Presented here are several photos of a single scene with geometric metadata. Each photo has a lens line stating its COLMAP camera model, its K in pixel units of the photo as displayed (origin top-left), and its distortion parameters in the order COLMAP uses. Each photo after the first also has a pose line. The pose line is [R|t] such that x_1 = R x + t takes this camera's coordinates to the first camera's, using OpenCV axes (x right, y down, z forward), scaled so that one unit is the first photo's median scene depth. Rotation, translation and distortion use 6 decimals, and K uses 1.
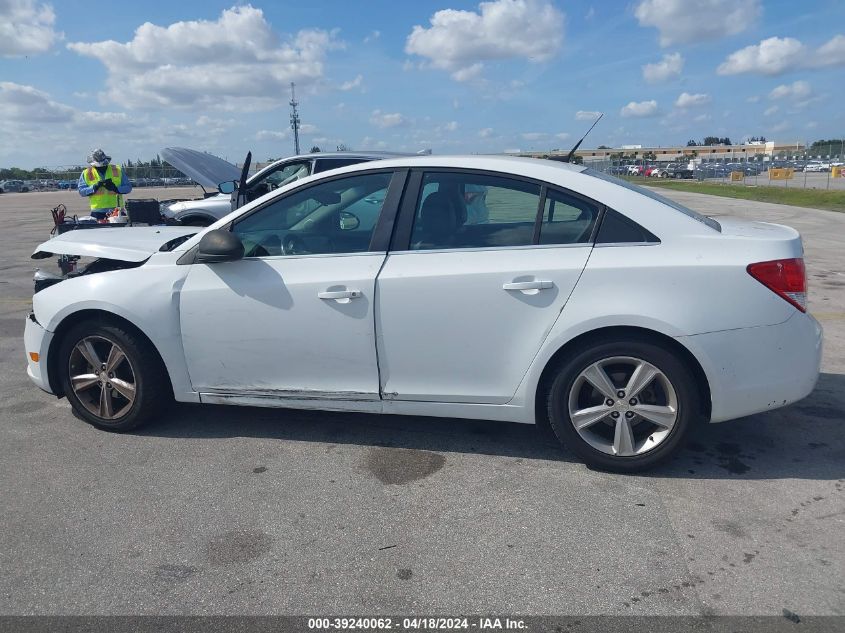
lens RADIAL K [[706.6, 0, 422.5], [0, 706.6, 316.5], [0, 0, 1]] dist [-0.005156, 0.004044]
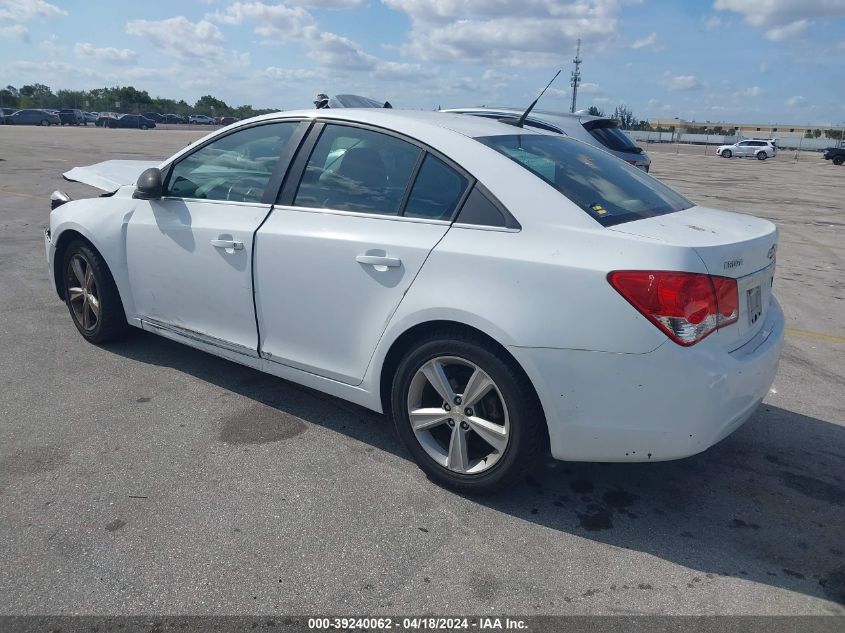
lens RADIAL K [[702.6, 0, 422.3], [0, 702.6, 303.0], [0, 0, 1]] dist [0.012869, 0.004085]
pose [[0.918275, 0.159128, -0.362560, 0.440142], [-0.145056, 0.987226, 0.065902, -0.047303], [0.368416, -0.007925, 0.929627, 0.157081]]
